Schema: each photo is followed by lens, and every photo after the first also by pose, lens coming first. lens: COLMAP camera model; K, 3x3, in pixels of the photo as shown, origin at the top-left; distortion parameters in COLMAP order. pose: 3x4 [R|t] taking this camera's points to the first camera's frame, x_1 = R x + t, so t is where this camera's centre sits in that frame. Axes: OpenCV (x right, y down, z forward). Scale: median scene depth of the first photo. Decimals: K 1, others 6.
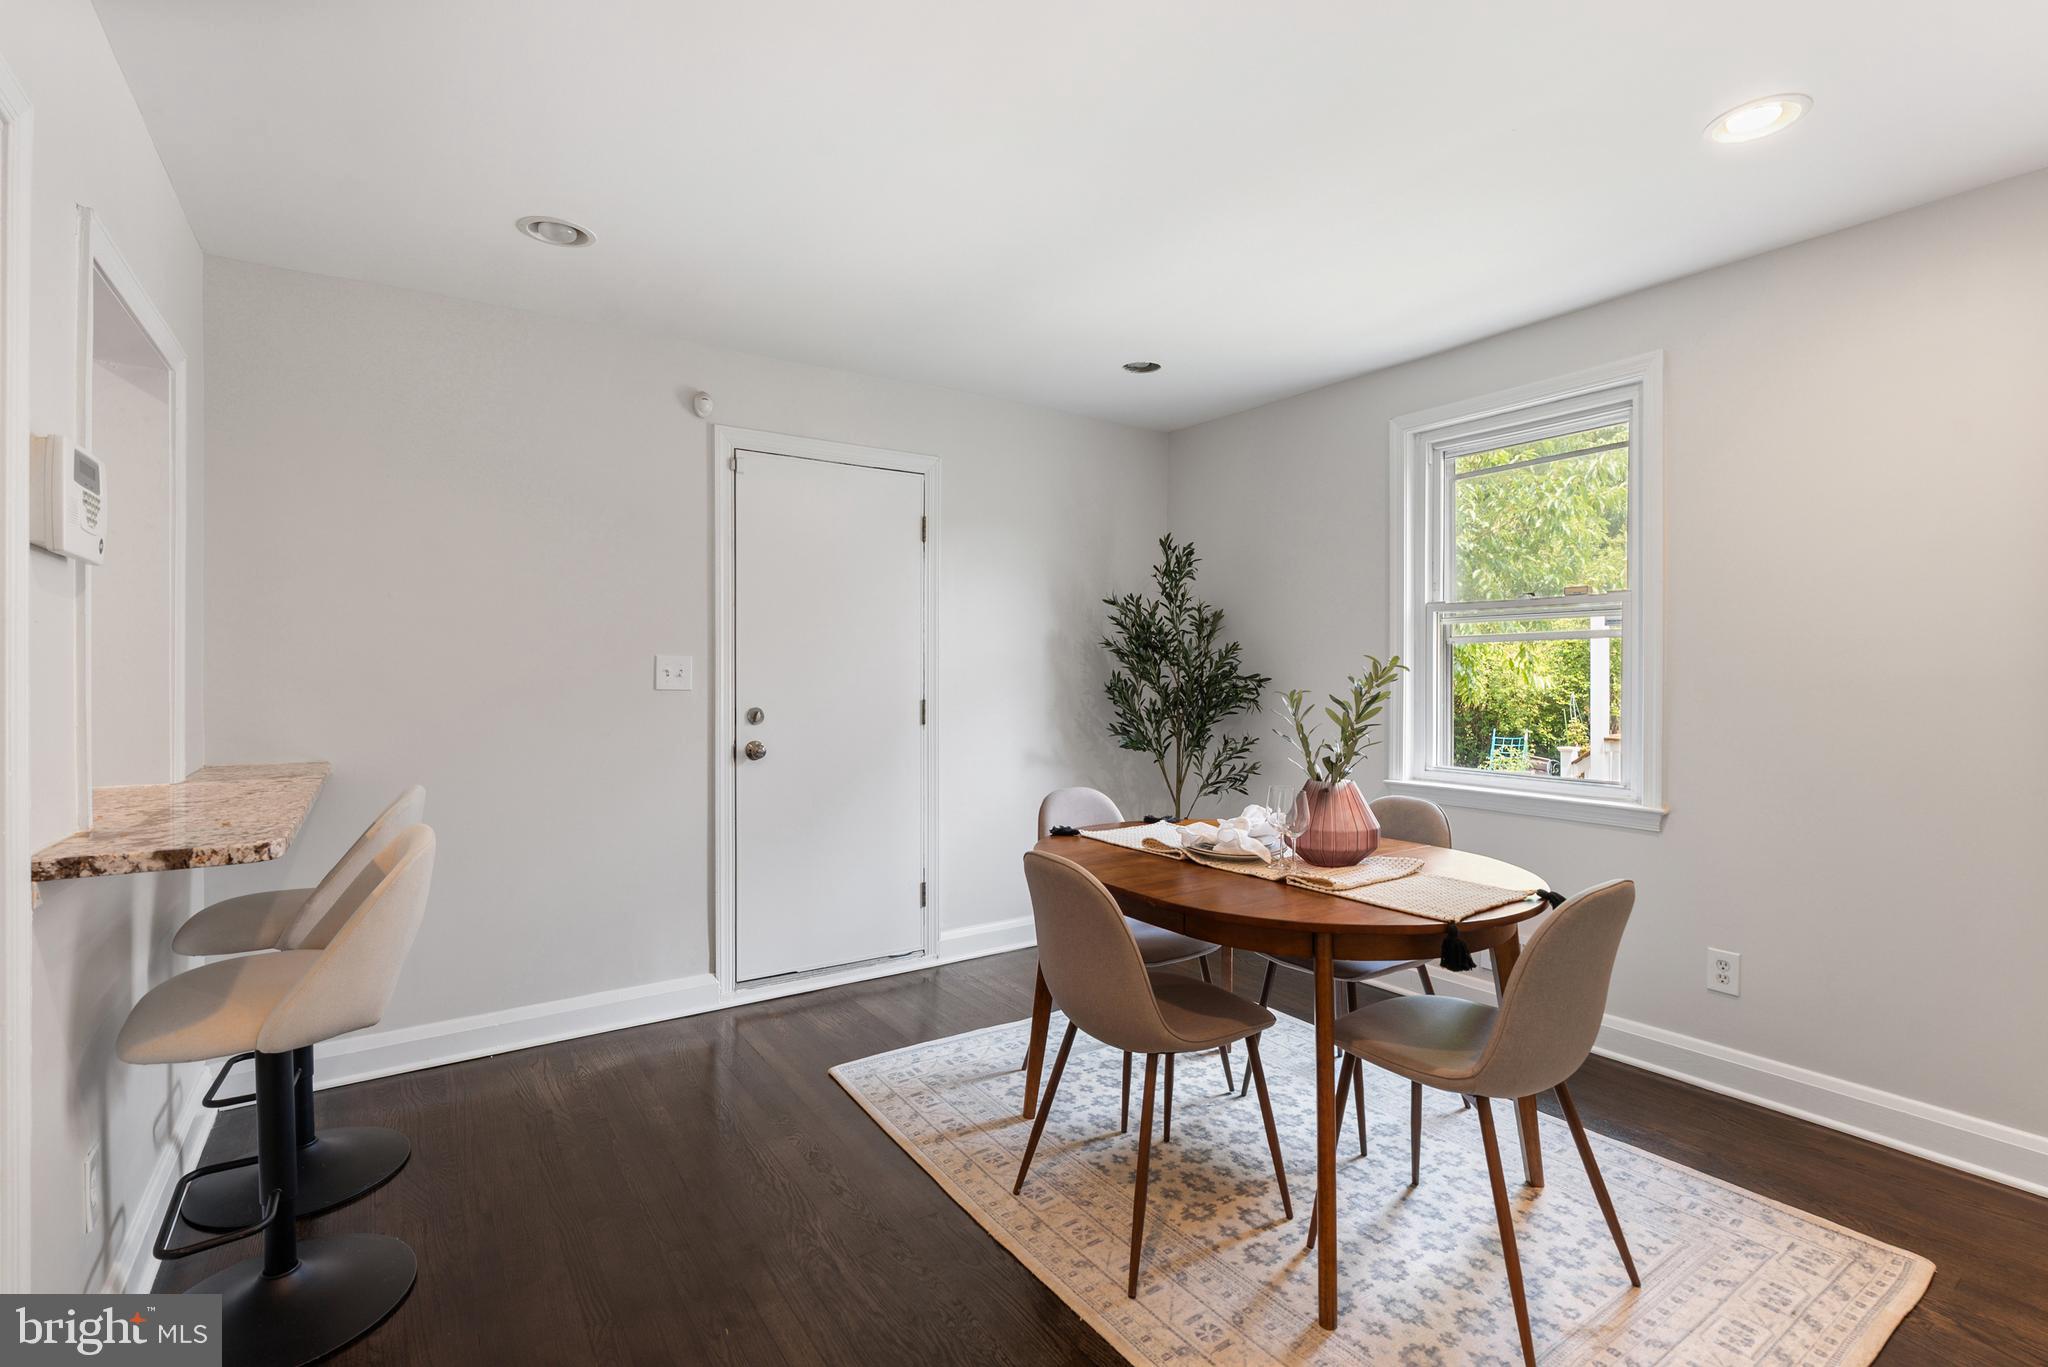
lens RADIAL K [[942.1, 0, 1018.5], [0, 942.1, 678.9], [0, 0, 1]] dist [0.001805, 0.002487]
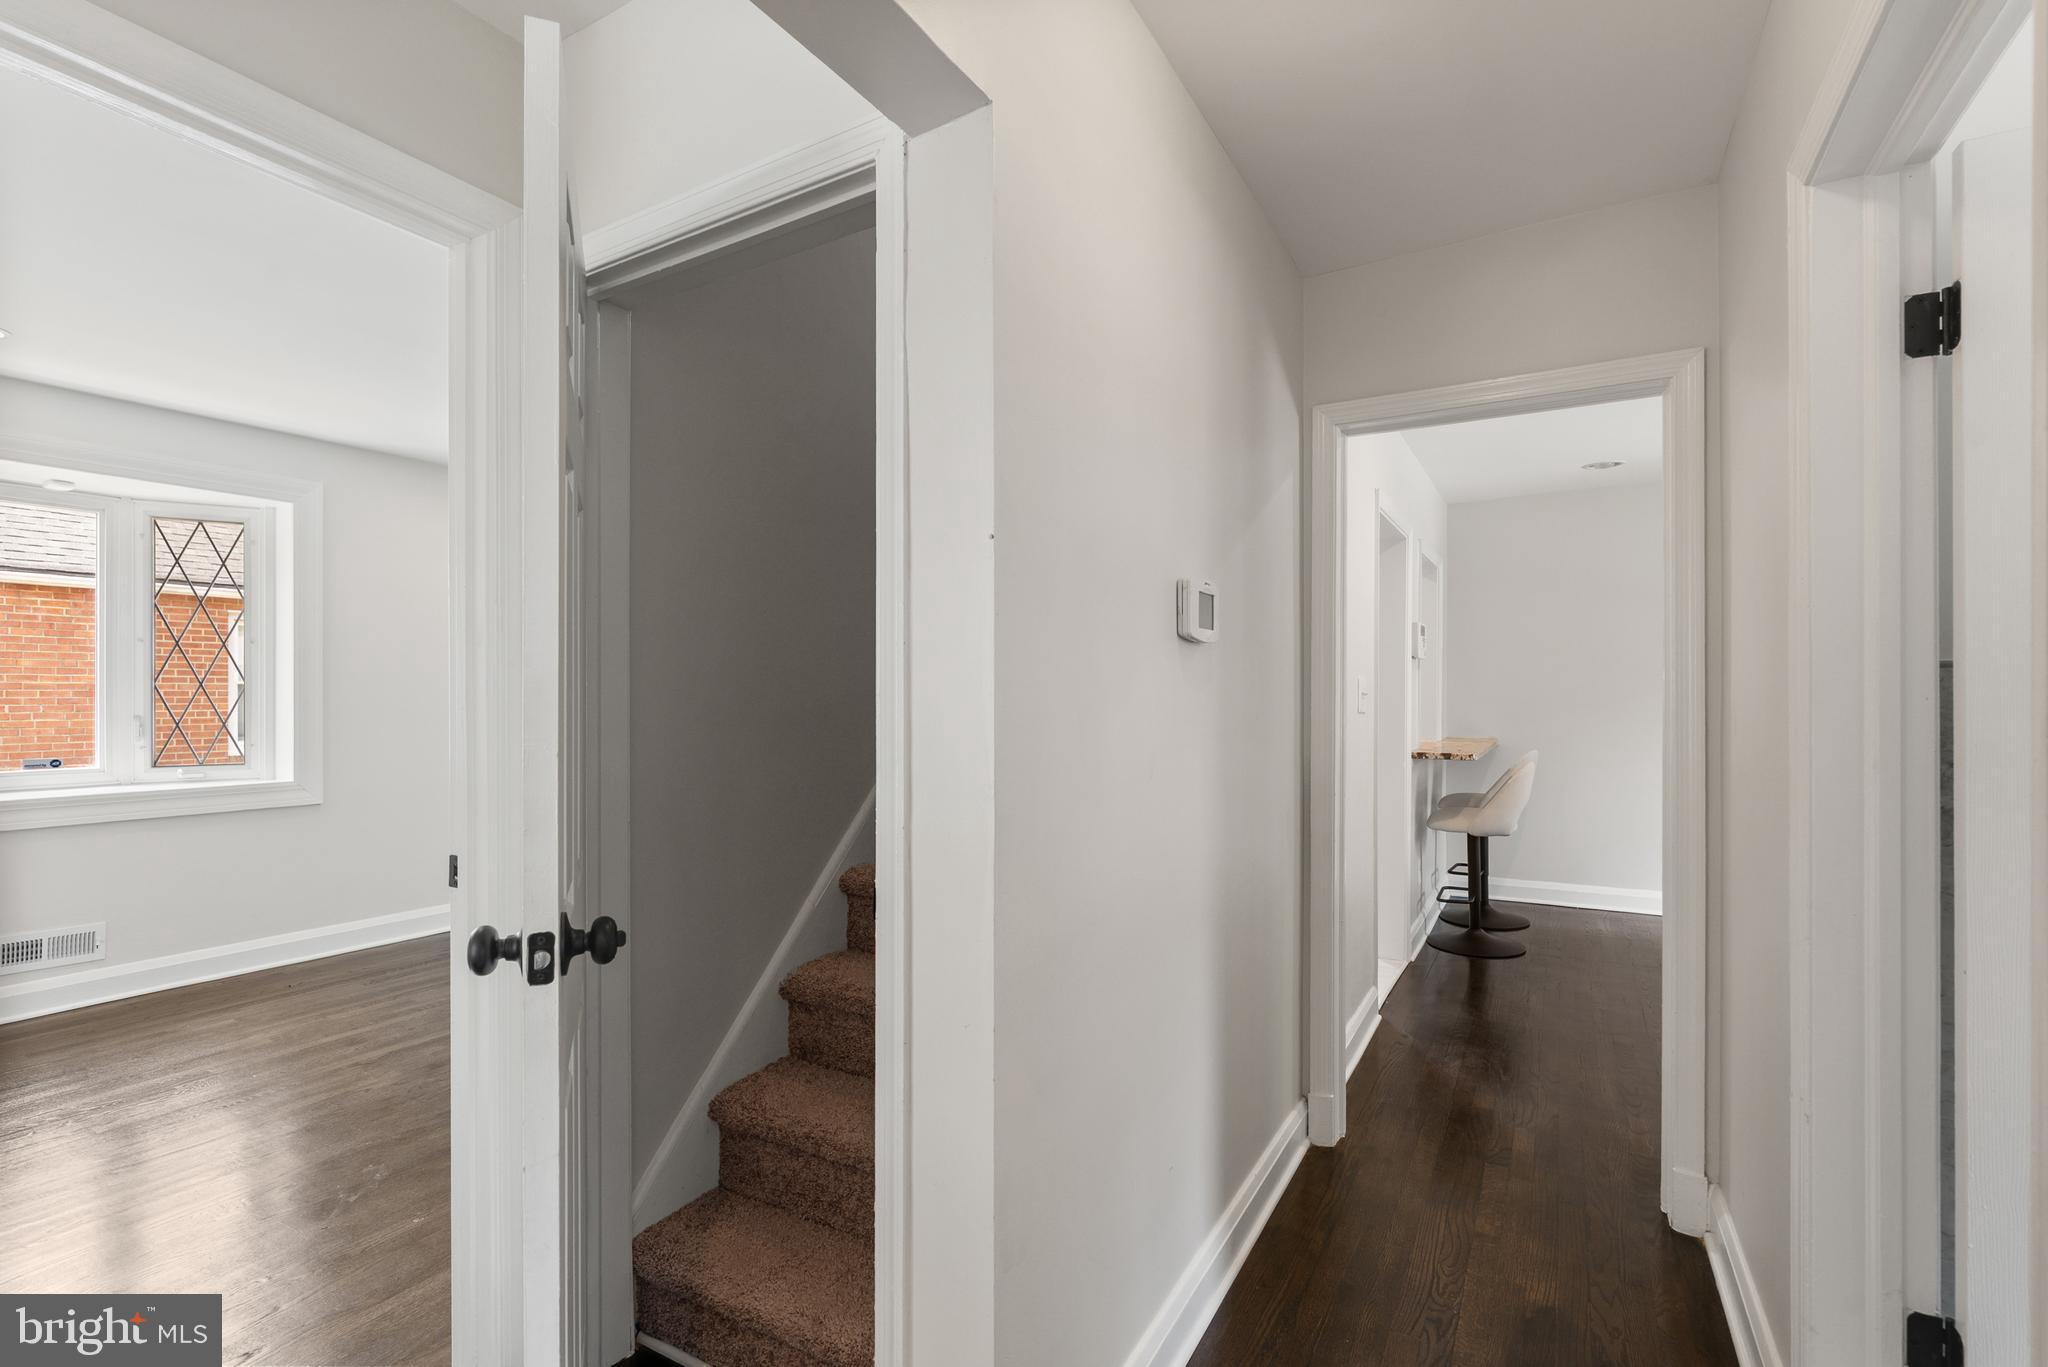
lens RADIAL K [[942.1, 0, 1019.3], [0, 942.1, 690.8], [0, 0, 1]] dist [0.001805, 0.002487]
pose [[0.446819, -0.000241, -0.894625, 1.084012], [-0.008722, 0.999951, -0.004626, 0.003352], [0.894582, 0.009870, 0.446795, -1.426630]]
